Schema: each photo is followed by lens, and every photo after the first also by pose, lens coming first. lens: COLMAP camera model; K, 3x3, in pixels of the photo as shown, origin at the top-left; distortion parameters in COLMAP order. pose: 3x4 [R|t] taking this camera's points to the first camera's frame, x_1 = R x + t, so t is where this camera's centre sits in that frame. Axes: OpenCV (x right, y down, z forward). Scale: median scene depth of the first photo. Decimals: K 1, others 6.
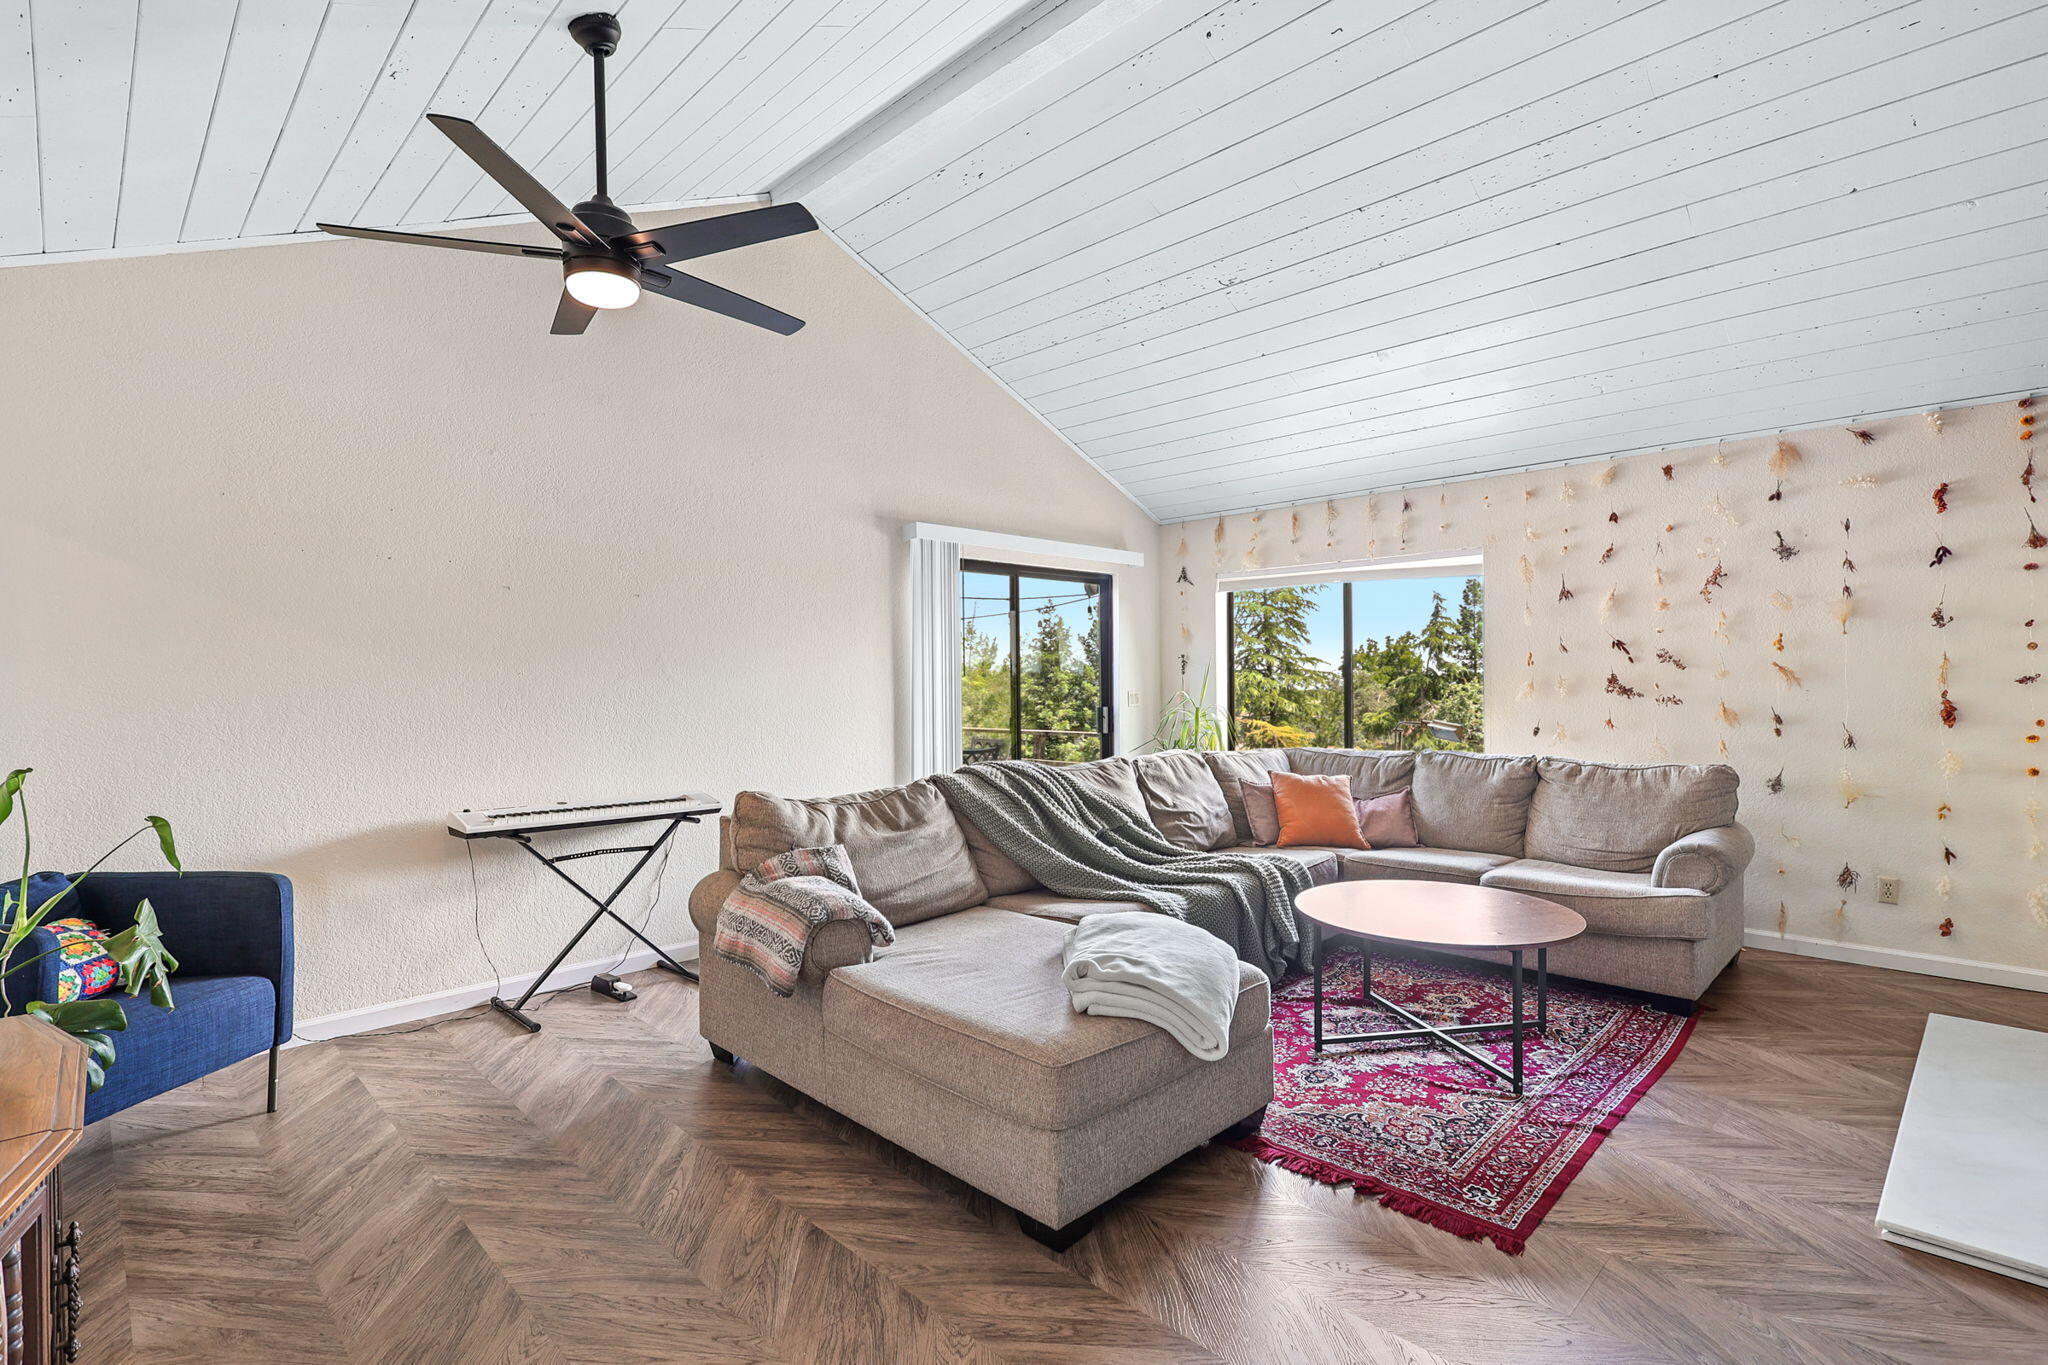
lens RADIAL K [[966.9, 0, 1025.5], [0, 966.9, 677.1], [0, 0, 1]] dist [0.001295, 0.000273]
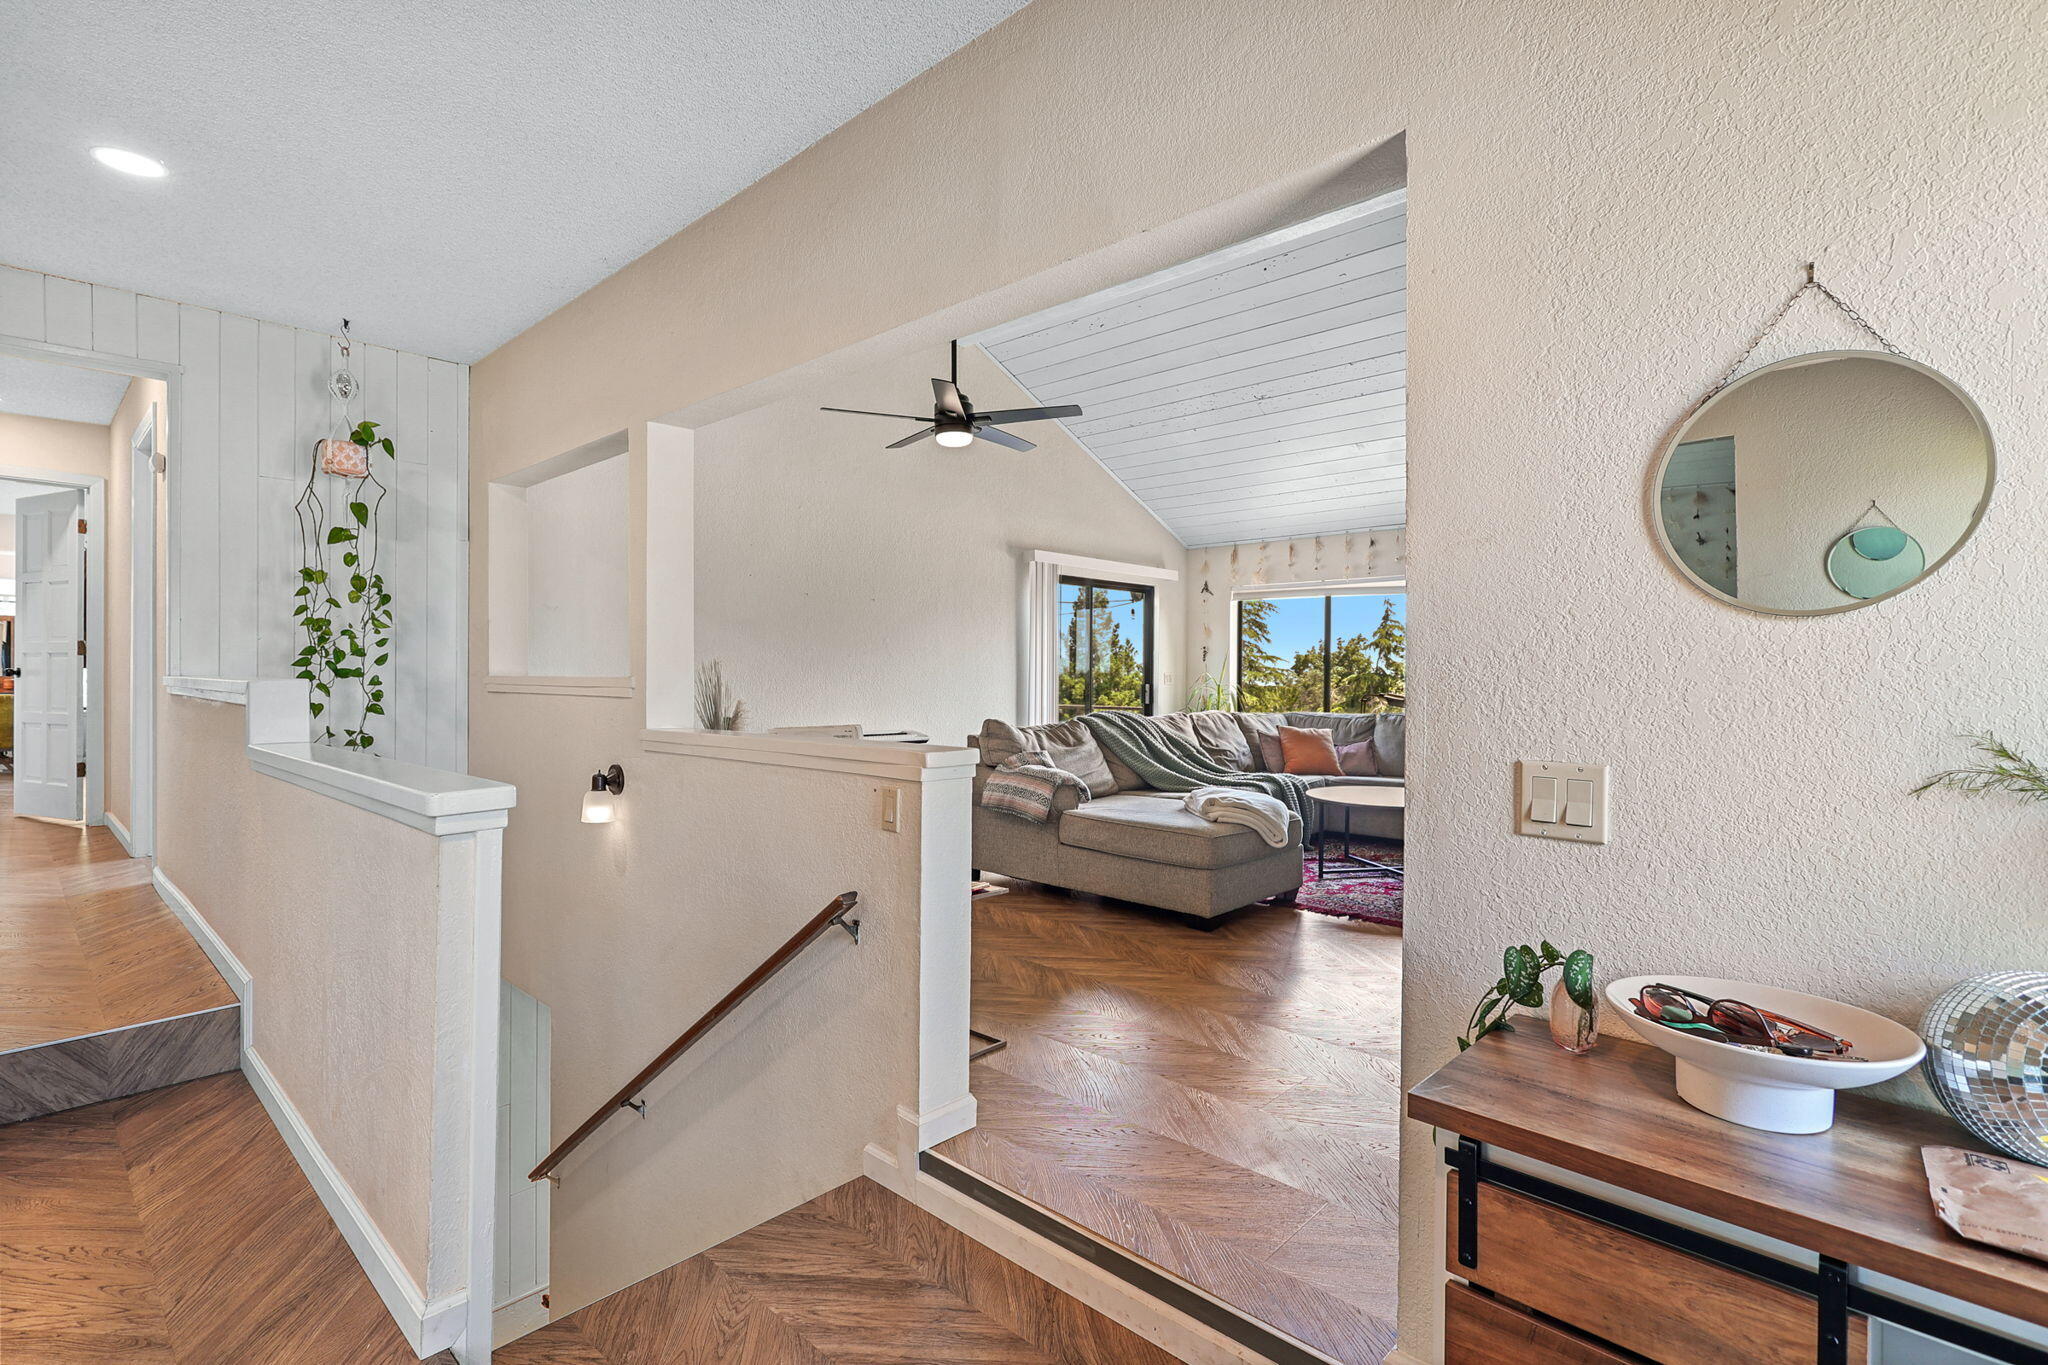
lens RADIAL K [[939.5, 0, 1024.0], [0, 939.5, 682.5], [0, 0, 1]] dist [0.012889, 0.000039]
pose [[0.999227, 0.014388, 0.036583, -0.183799], [-0.014792, 0.999832, 0.010787, 0.022429], [-0.036422, -0.011320, 0.999272, -0.407269]]
